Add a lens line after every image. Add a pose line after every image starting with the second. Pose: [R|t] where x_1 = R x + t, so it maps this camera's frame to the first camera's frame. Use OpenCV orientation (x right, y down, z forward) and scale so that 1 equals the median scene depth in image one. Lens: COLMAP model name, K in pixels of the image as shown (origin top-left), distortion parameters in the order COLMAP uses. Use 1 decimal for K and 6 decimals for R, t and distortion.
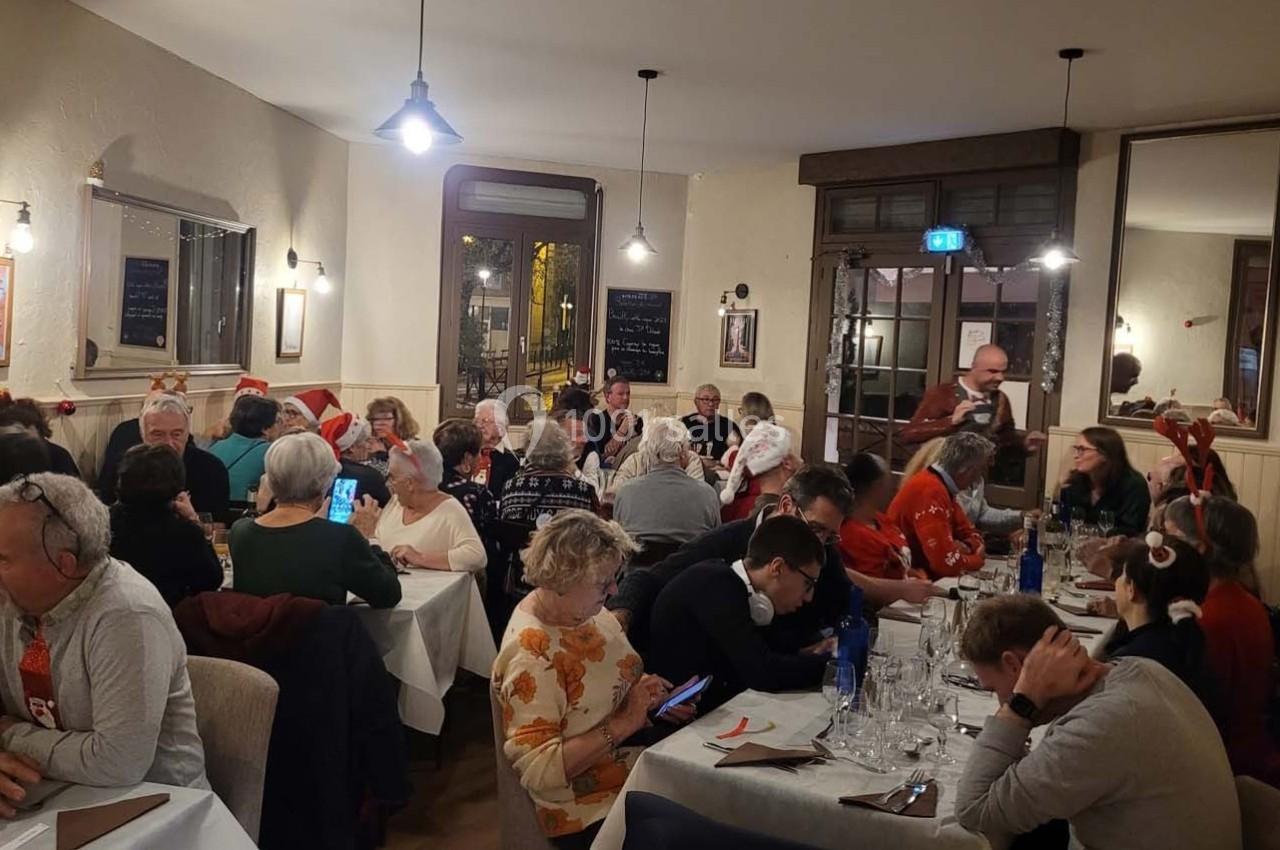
lens RADIAL K [[1094.3, 0, 640.0], [0, 1094.3, 425.0], [0, 0, 1]] dist [0.017630, 0.009948]
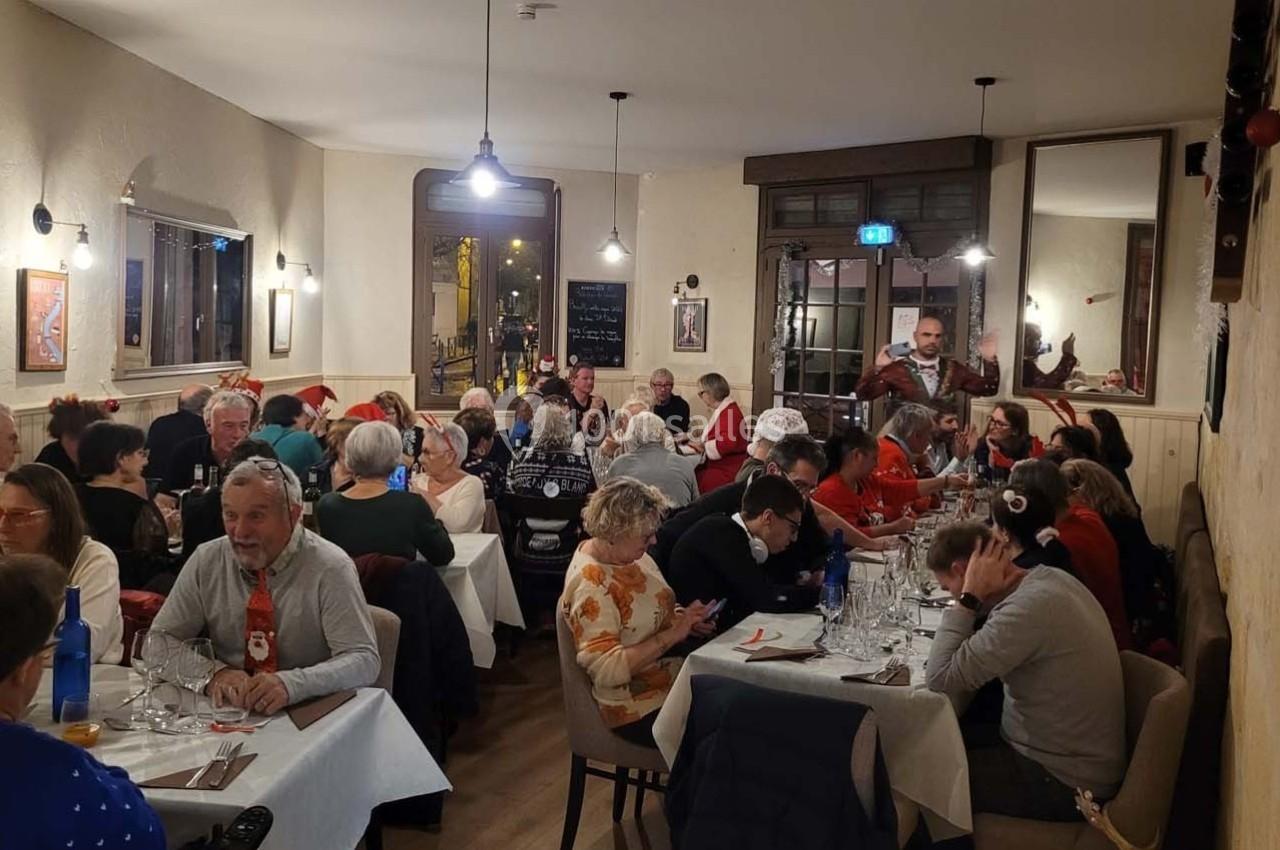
lens RADIAL K [[1094.3, 0, 640.0], [0, 1094.3, 425.0], [0, 0, 1]] dist [0.017630, 0.009948]
pose [[0.997147, -0.028444, 0.069927, -0.050606], [0.027145, 0.999442, 0.019458, -0.002568], [-0.070441, -0.017505, 0.997362, -0.111960]]
